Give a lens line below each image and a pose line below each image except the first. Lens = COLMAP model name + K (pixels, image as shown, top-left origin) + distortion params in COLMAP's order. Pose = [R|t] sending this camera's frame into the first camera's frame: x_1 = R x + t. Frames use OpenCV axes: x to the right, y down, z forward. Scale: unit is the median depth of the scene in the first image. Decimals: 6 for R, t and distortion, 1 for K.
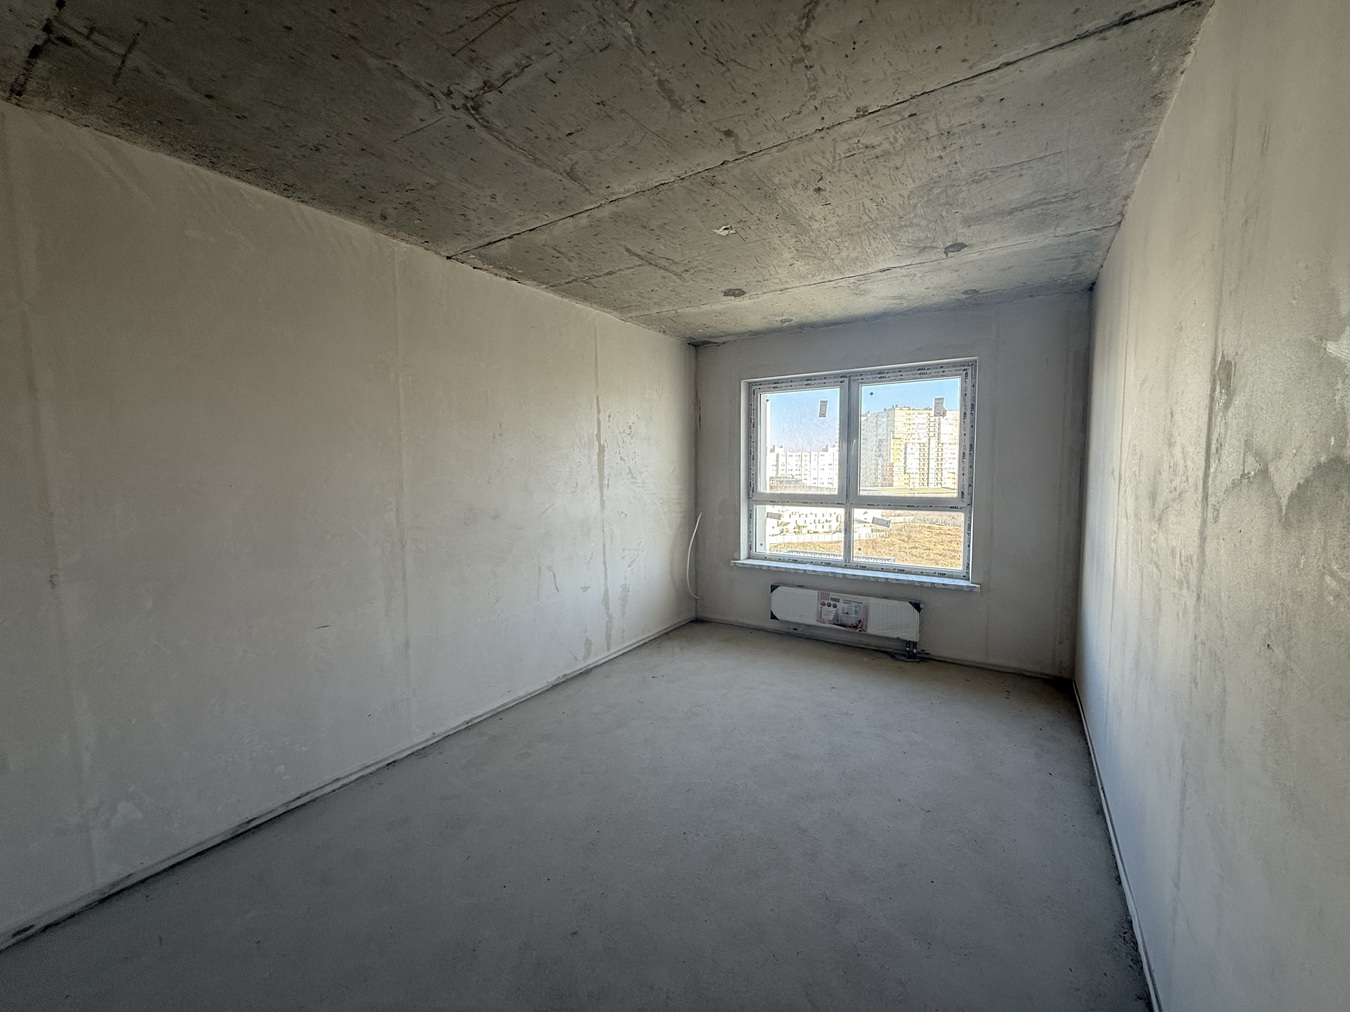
lens RADIAL K [[537.2, 0, 670.9], [0, 537.2, 501.9], [0, 0, 1]] dist [-0.000296, -0.000041]
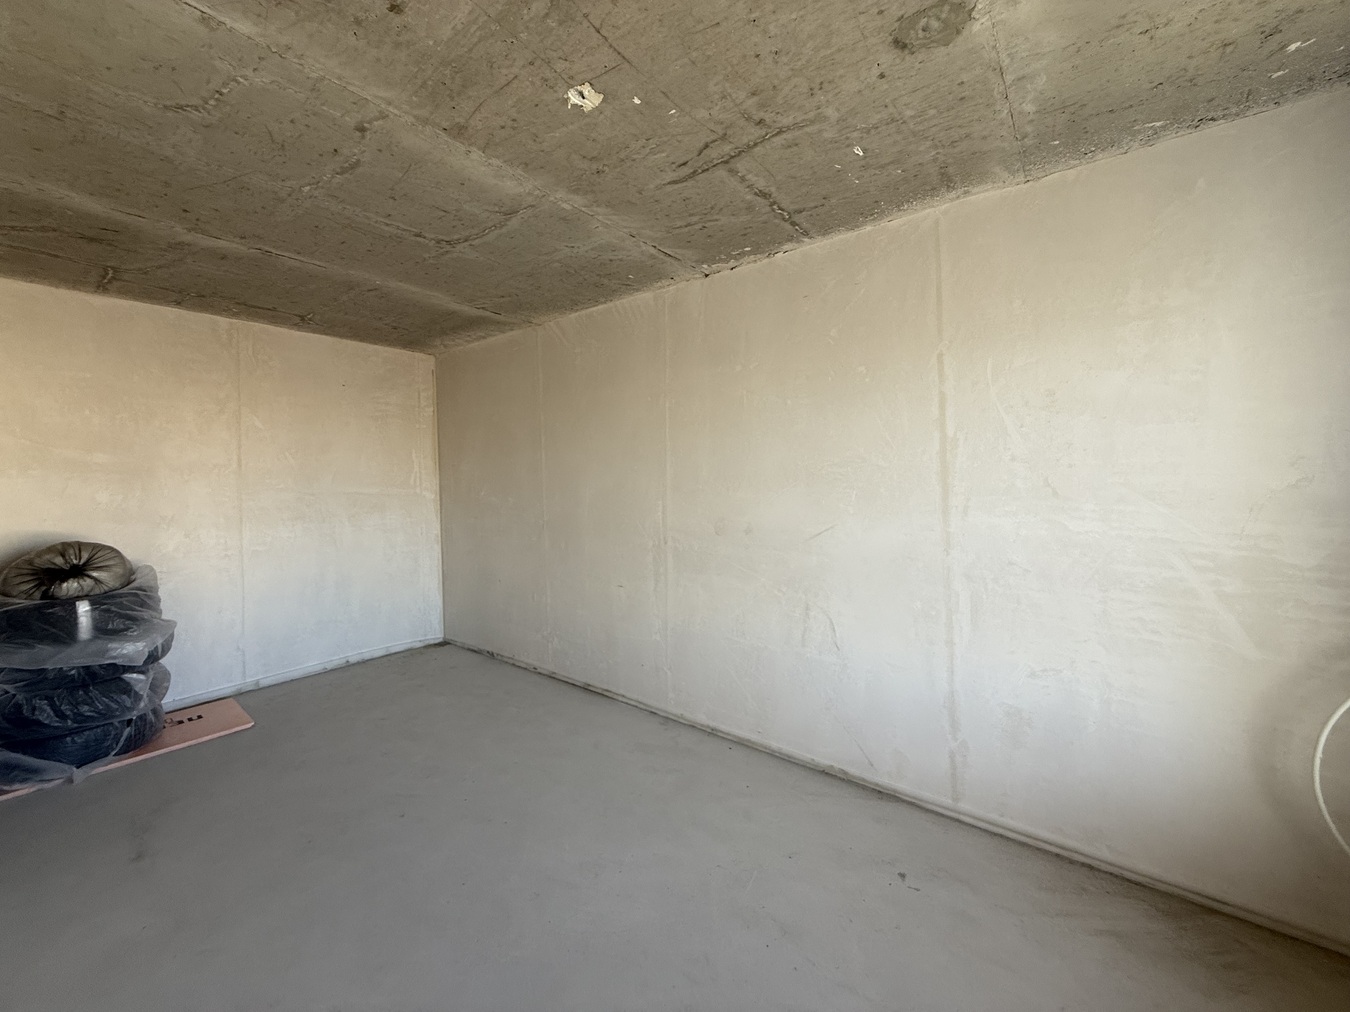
lens RADIAL K [[537.2, 0, 670.9], [0, 537.2, 501.9], [0, 0, 1]] dist [-0.000296, -0.000041]
pose [[-0.095250, 0.053190, -0.994031, 0.475029], [-0.057746, 0.996595, 0.058861, -0.054355], [0.993777, 0.063008, -0.091854, 0.769007]]
